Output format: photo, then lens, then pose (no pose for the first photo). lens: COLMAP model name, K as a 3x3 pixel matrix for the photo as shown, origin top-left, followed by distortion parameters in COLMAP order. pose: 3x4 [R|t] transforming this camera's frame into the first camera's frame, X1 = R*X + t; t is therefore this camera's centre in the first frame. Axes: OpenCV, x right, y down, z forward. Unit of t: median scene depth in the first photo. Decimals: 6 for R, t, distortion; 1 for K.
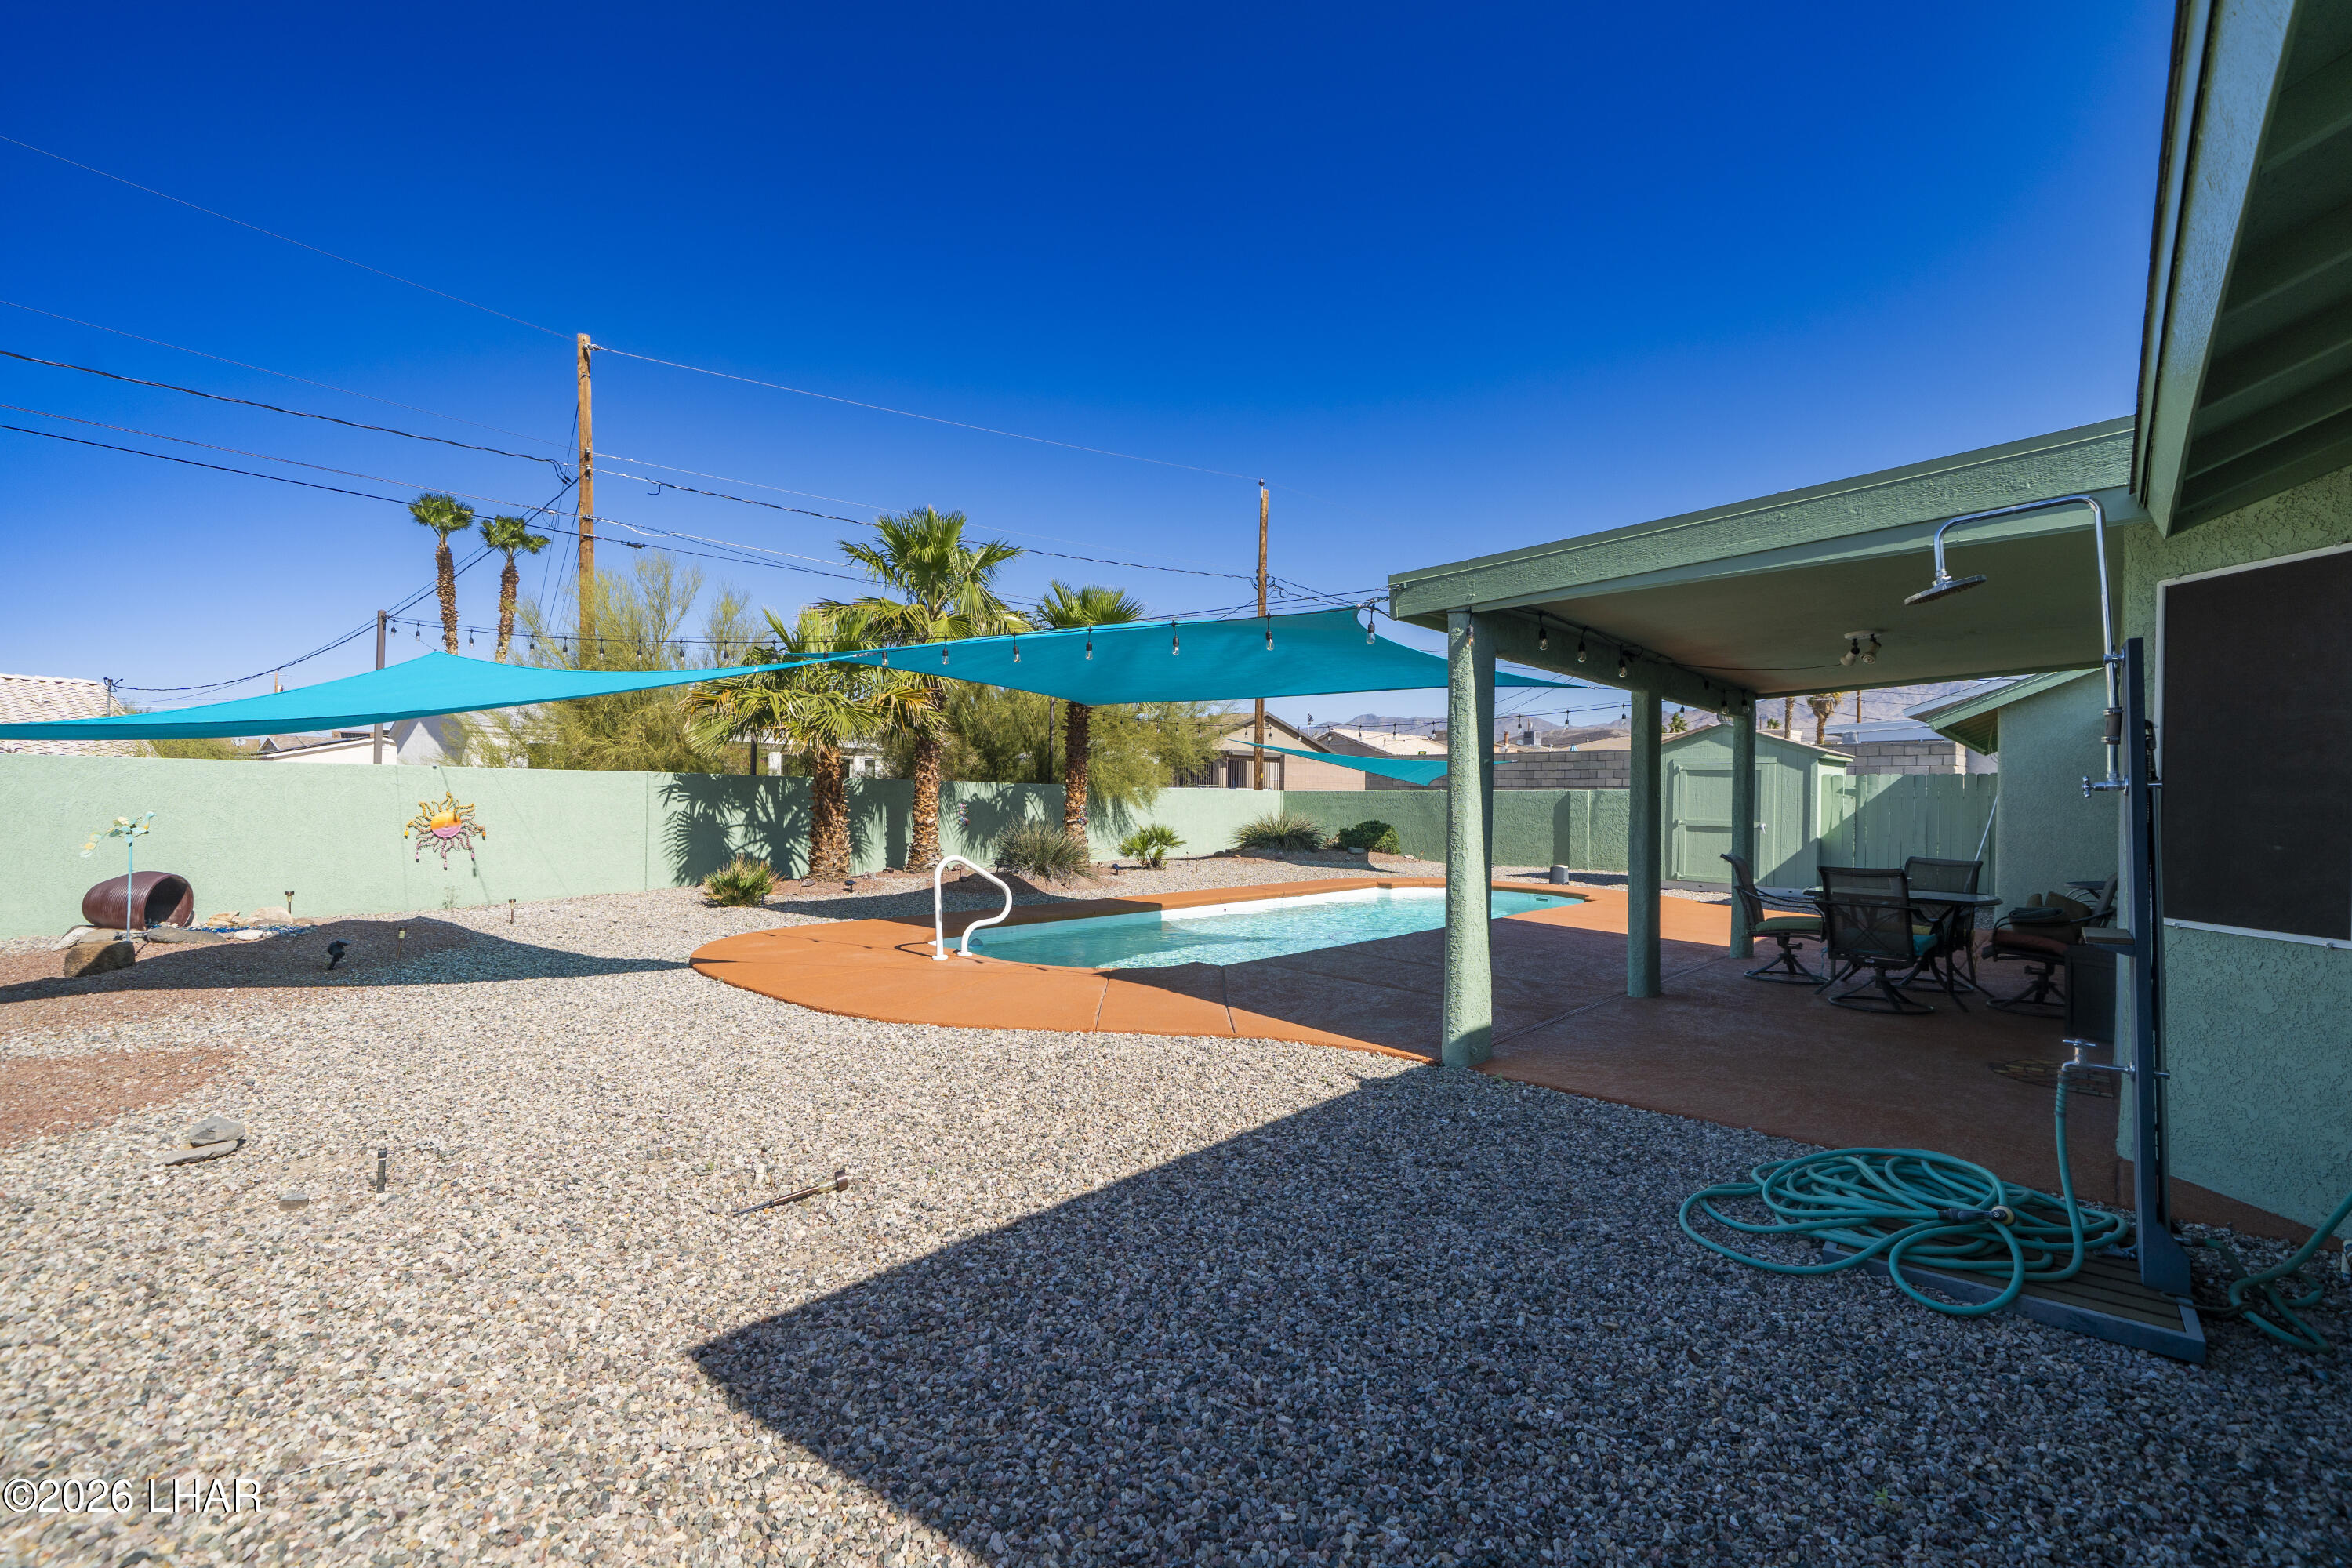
lens RADIAL K [[993.6, 0, 1186.1], [0, 993.6, 791.7], [0, 0, 1]] dist [-0.002100, -0.000026]
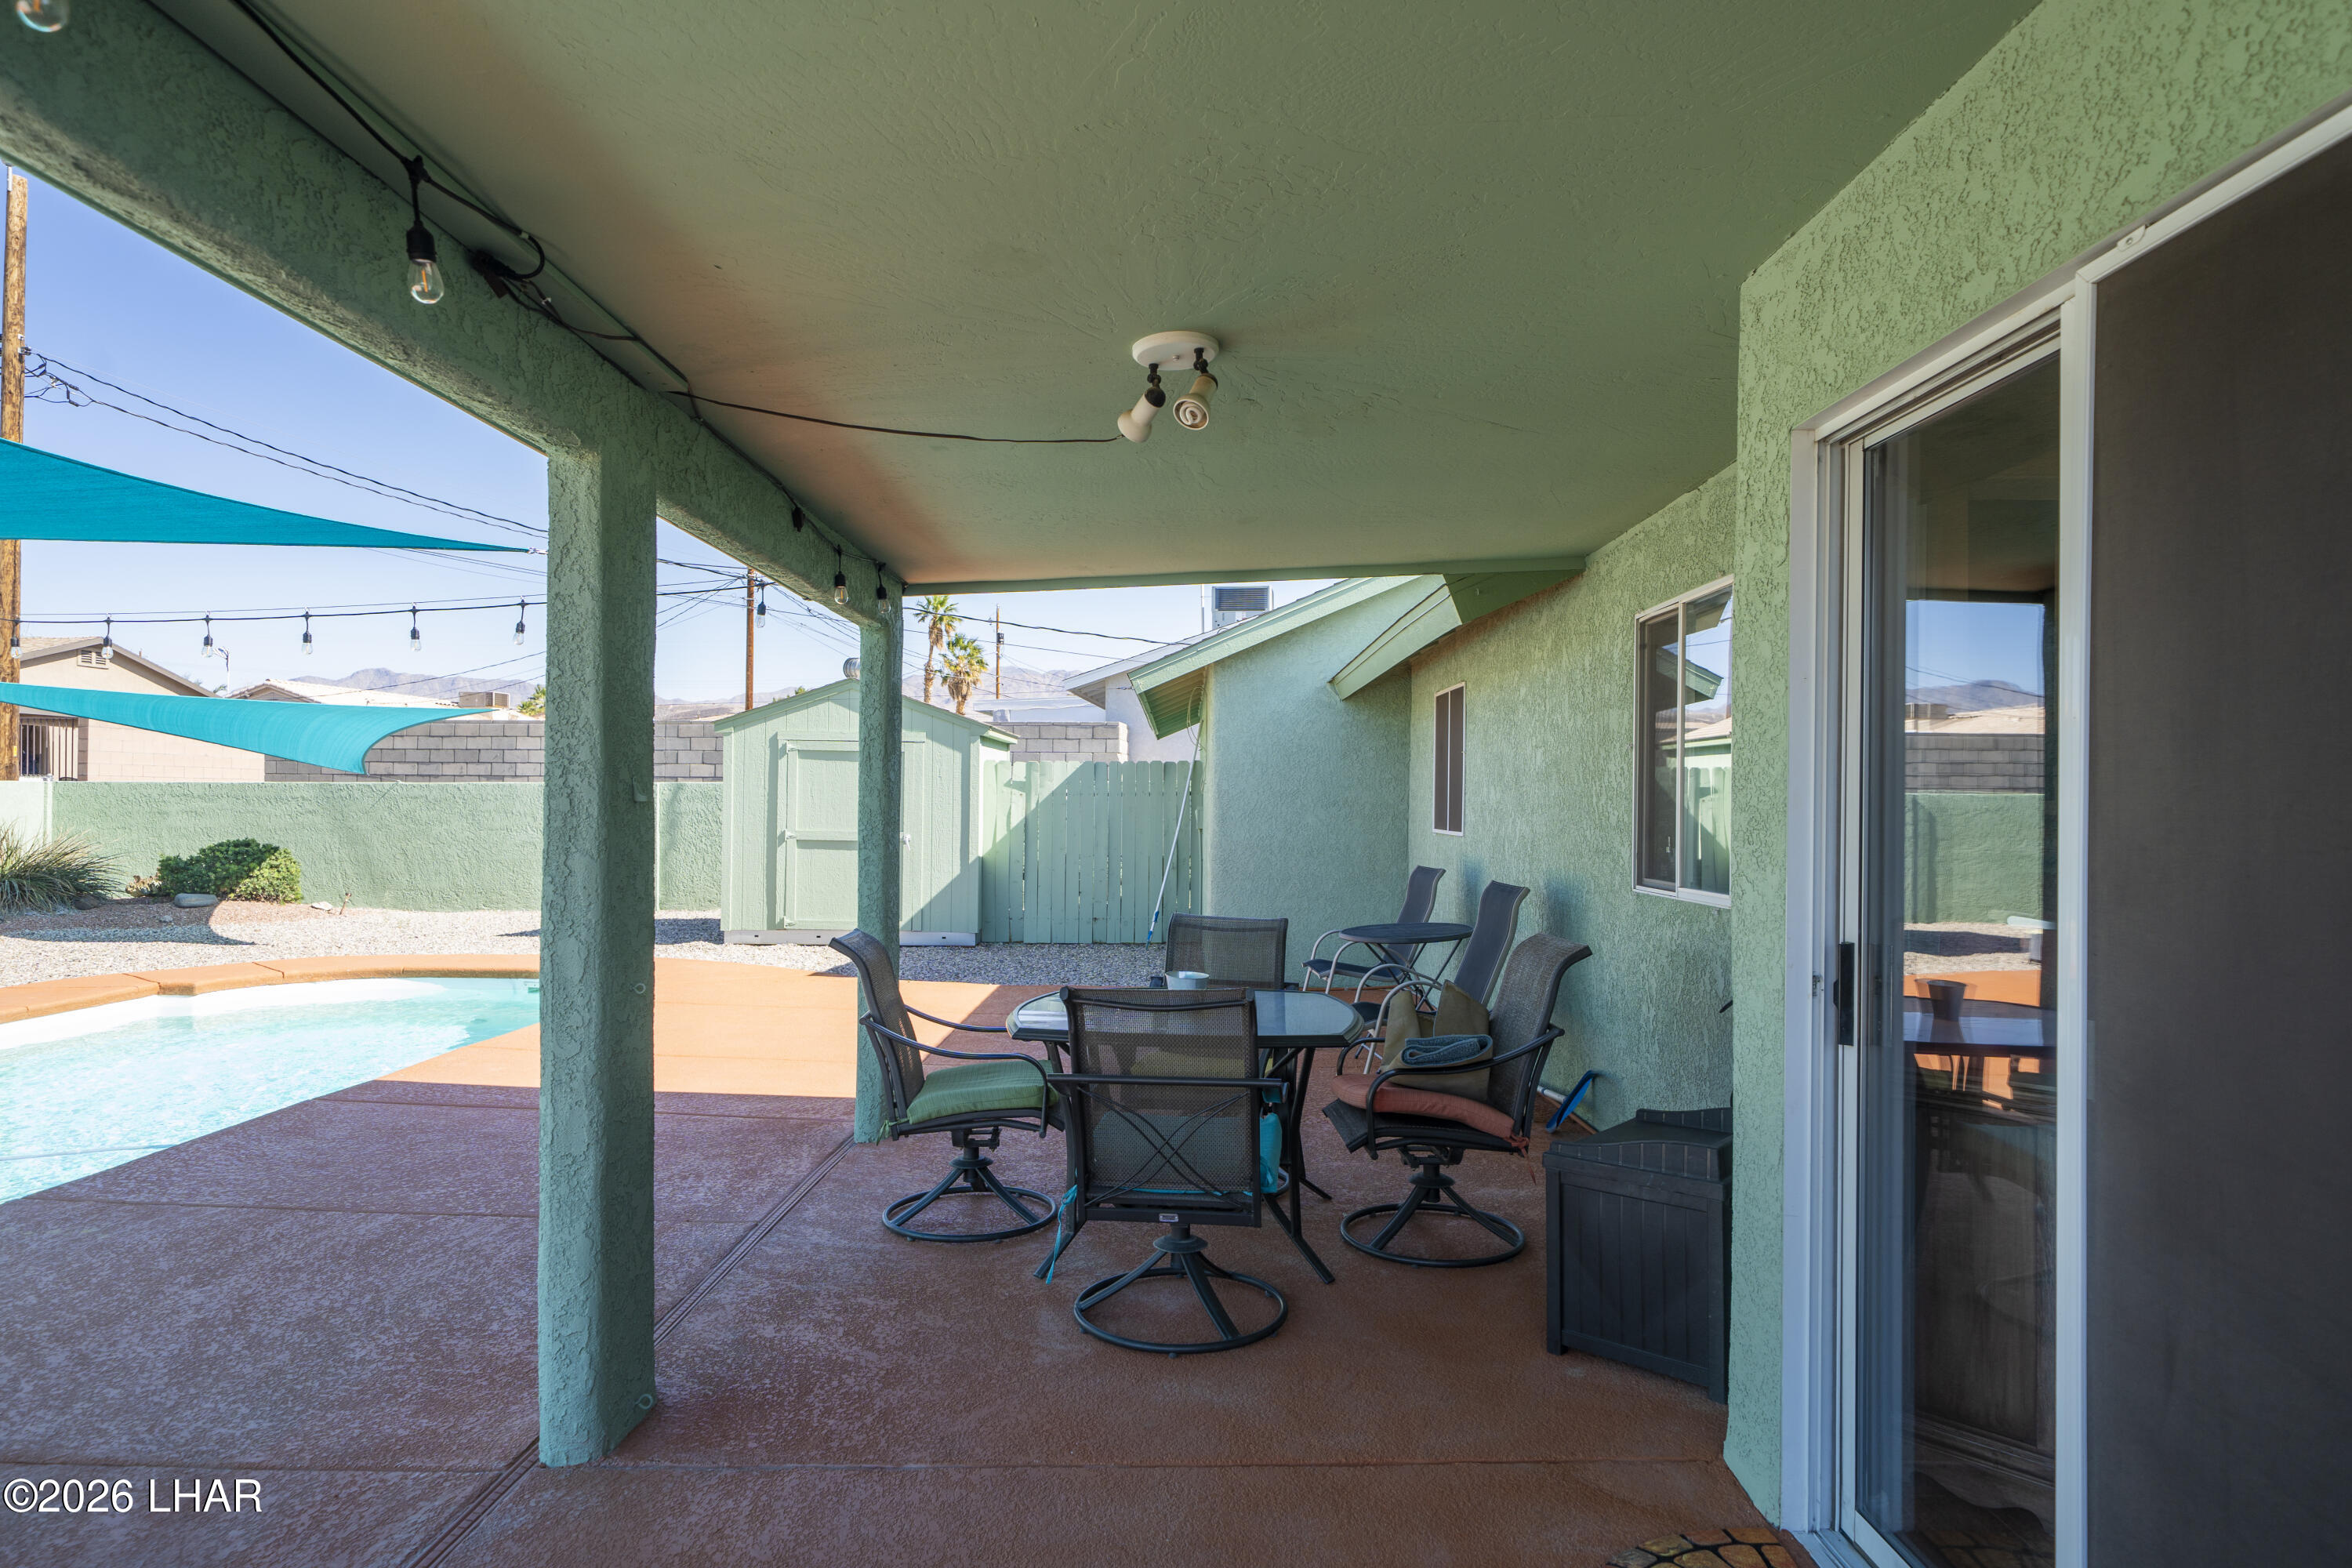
lens RADIAL K [[1259.1, 0, 1170.2], [0, 1259.1, 802.3], [0, 0, 1]] dist [0.000236, 0.000313]
pose [[0.739854, -0.007209, 0.672729, 0.154910], [-0.002066, 0.999914, 0.012987, -0.000014], [-0.672765, -0.010999, 0.739775, 0.275992]]
